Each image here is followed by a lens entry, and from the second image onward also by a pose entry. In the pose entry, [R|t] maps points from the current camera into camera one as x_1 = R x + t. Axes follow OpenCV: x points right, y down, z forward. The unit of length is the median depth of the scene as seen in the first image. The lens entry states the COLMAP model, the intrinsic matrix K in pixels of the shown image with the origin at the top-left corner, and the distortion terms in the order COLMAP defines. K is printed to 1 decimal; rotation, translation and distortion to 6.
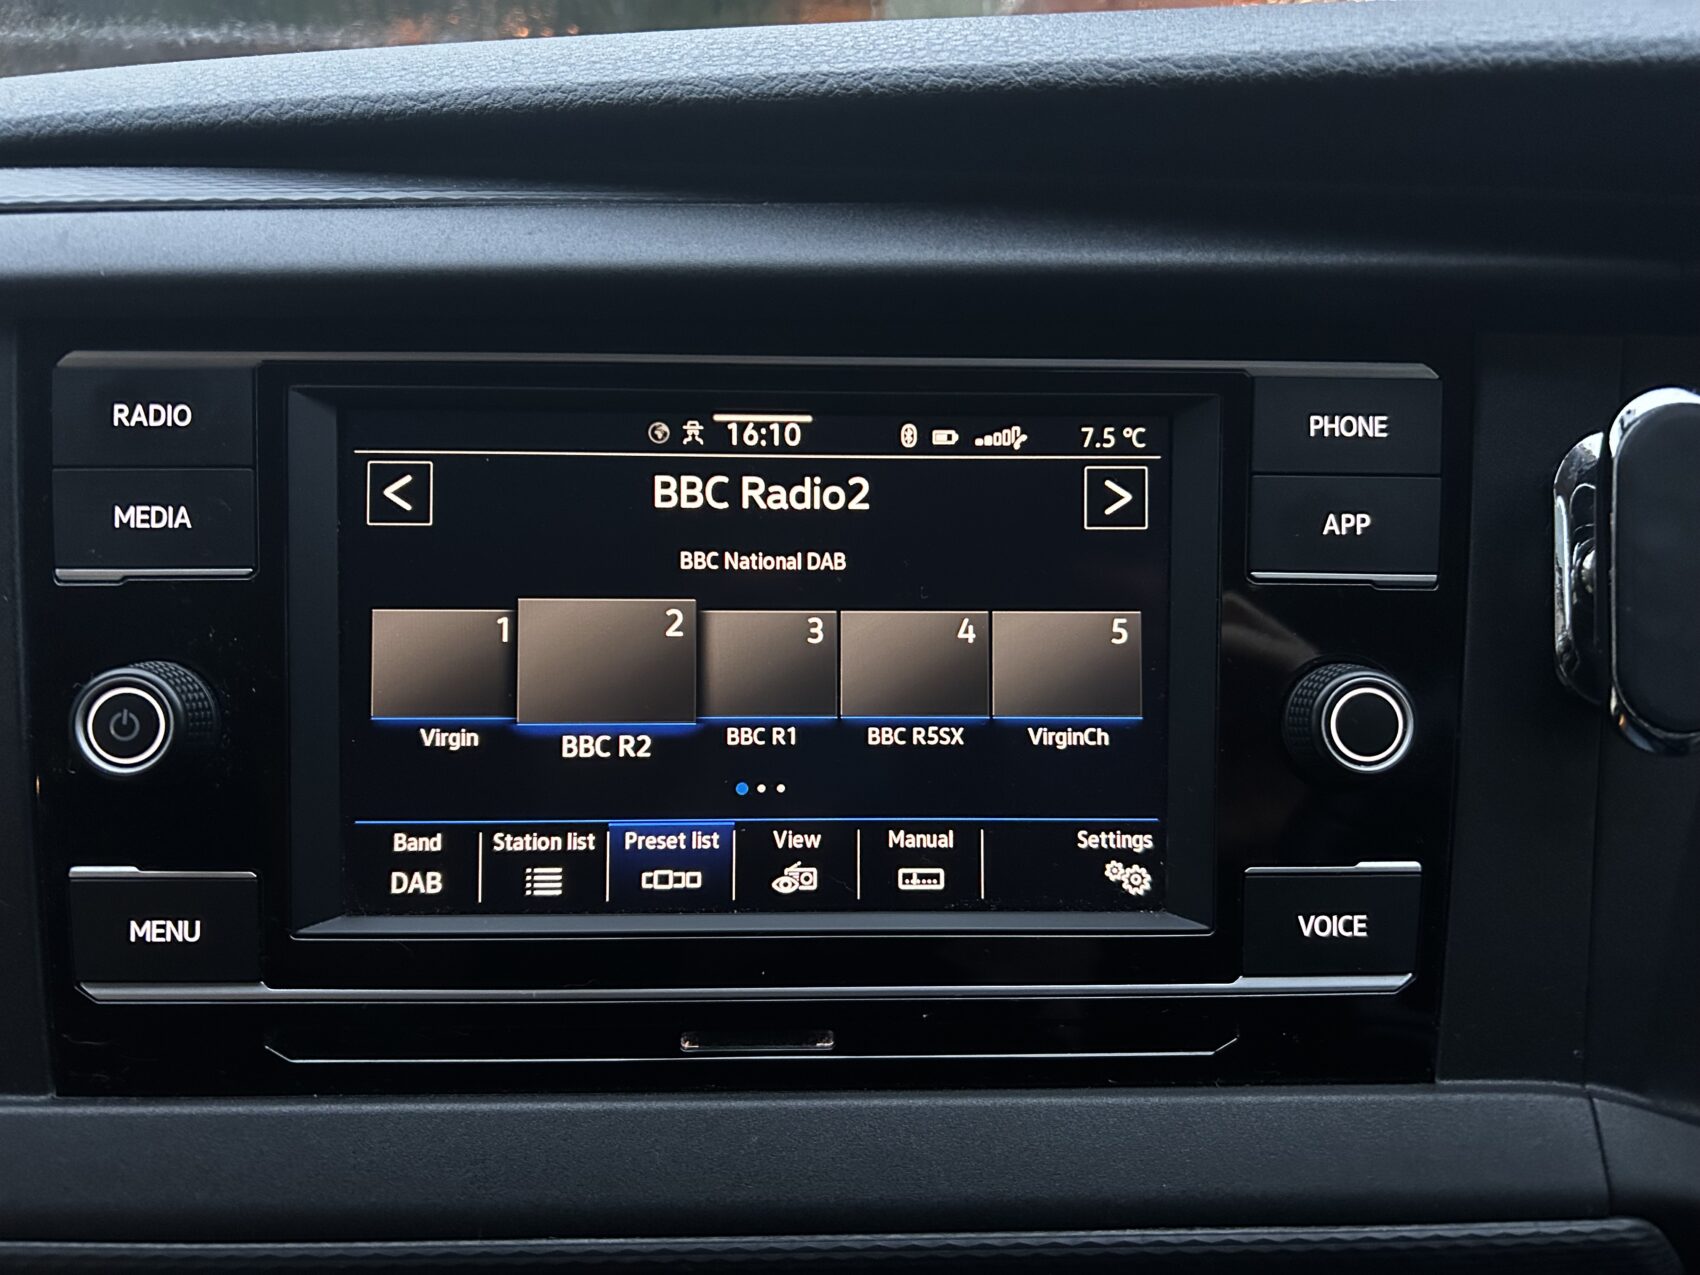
lens RADIAL K [[1377.7, 0, 850.0], [0, 1377.7, 637.5], [0, 0, 1]] dist [0.007091, -0.034972]
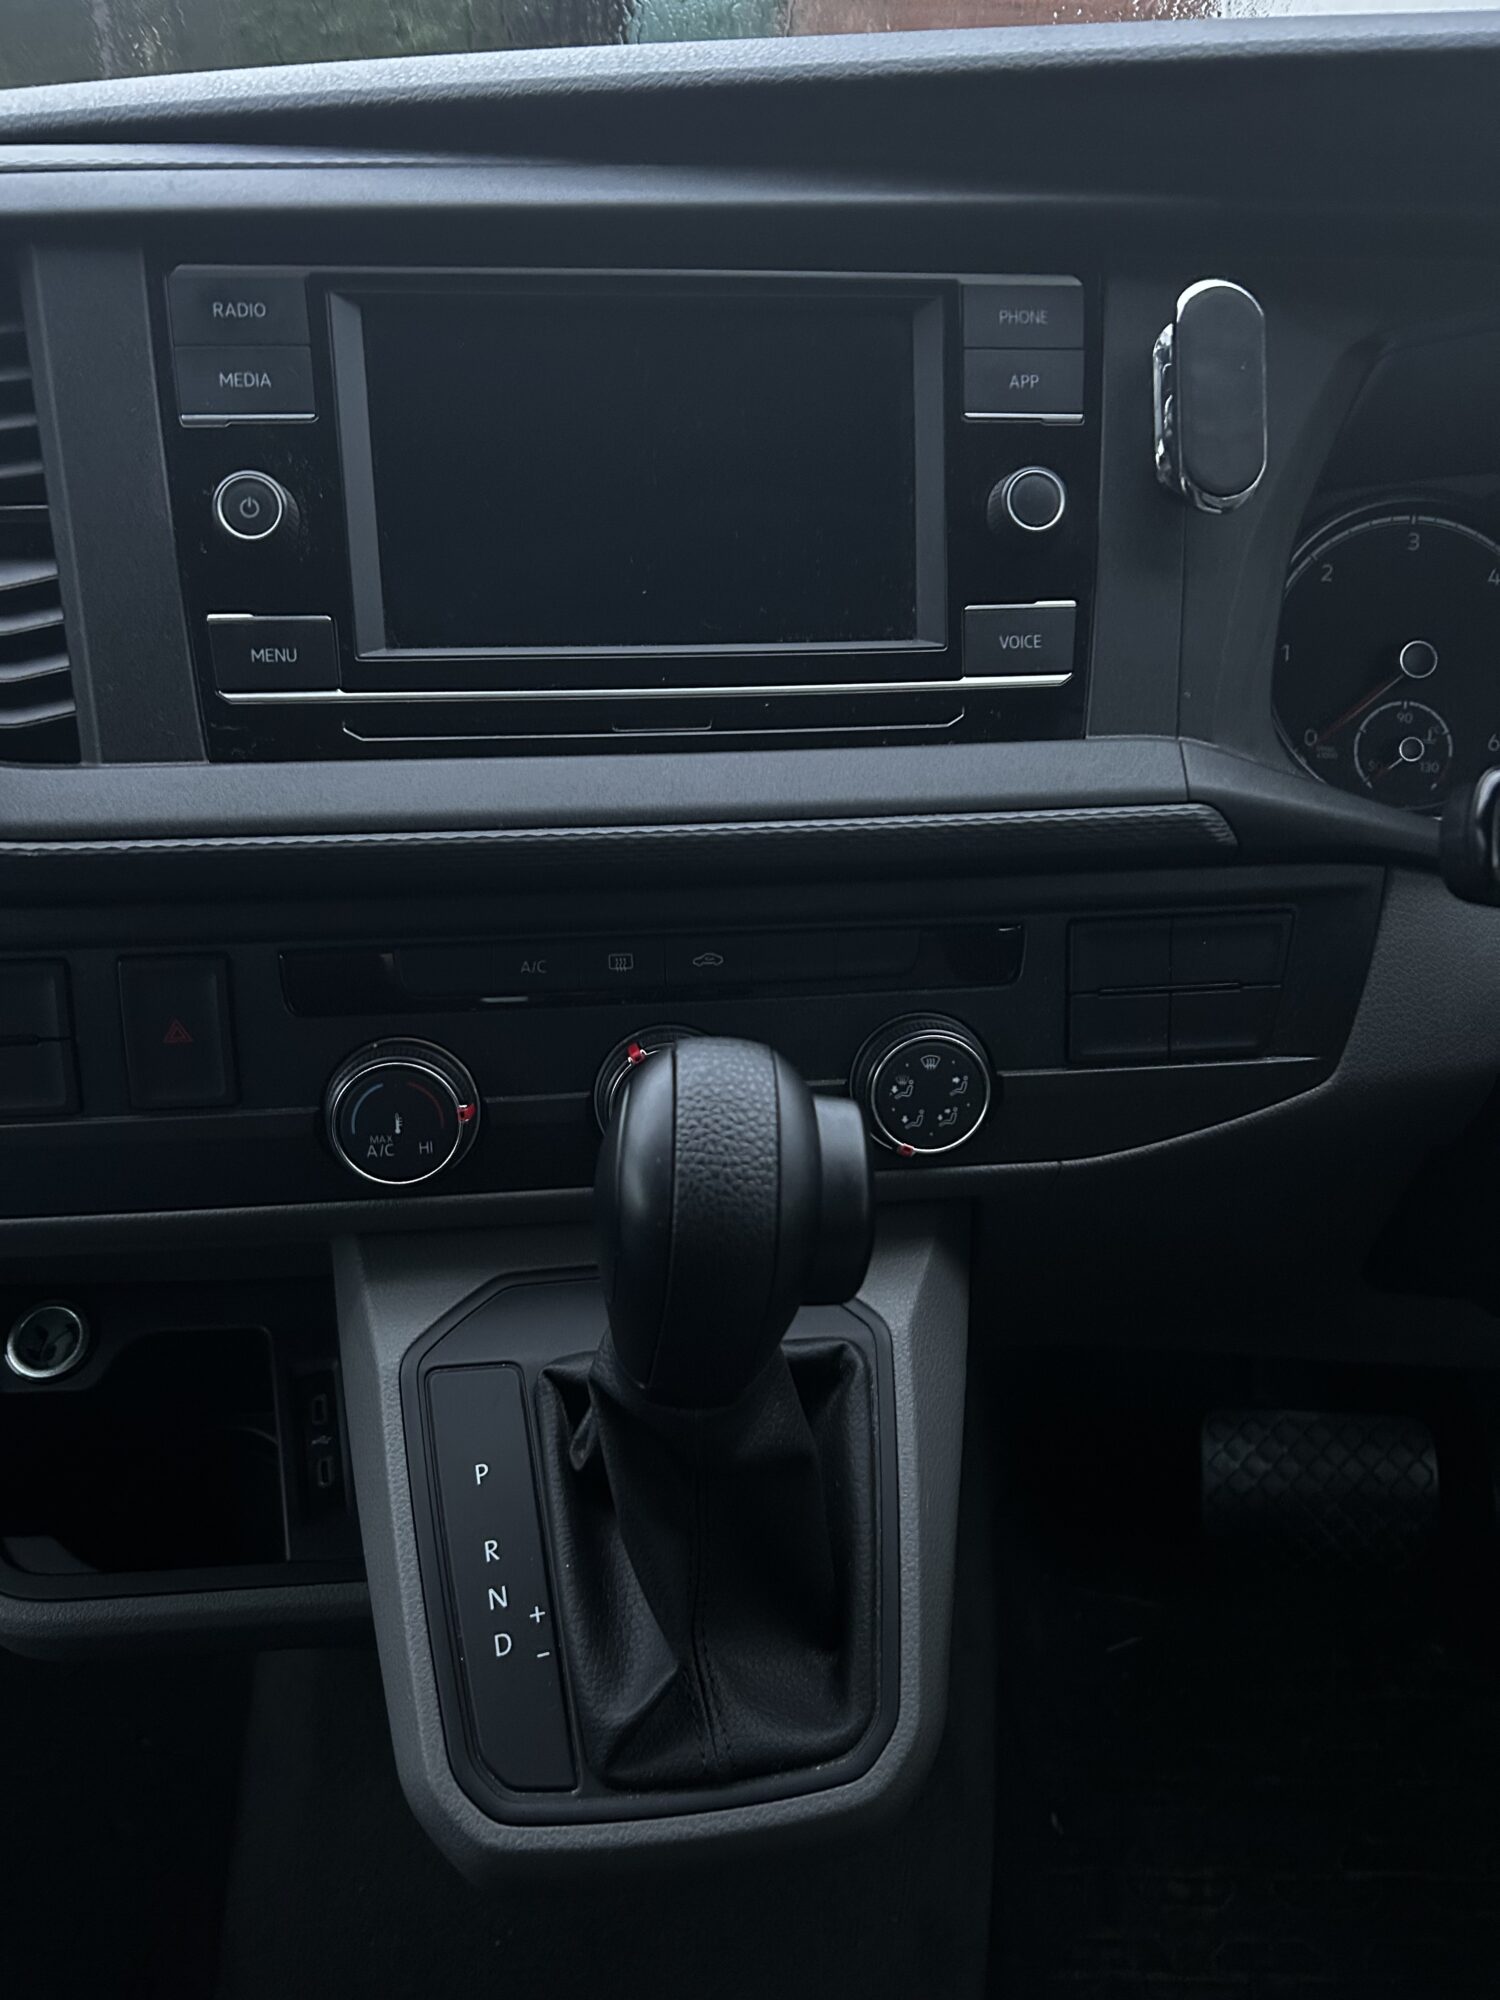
lens RADIAL K [[1587.9, 0, 750.0], [0, 1587.9, 1000.0], [0, 0, 1]] dist [-0.002352, -0.005775]
pose [[0.994665, -0.047547, 0.091548, -0.147919], [0.038774, 0.994689, 0.095340, 0.442492], [-0.095595, -0.091281, 0.991226, -0.832163]]
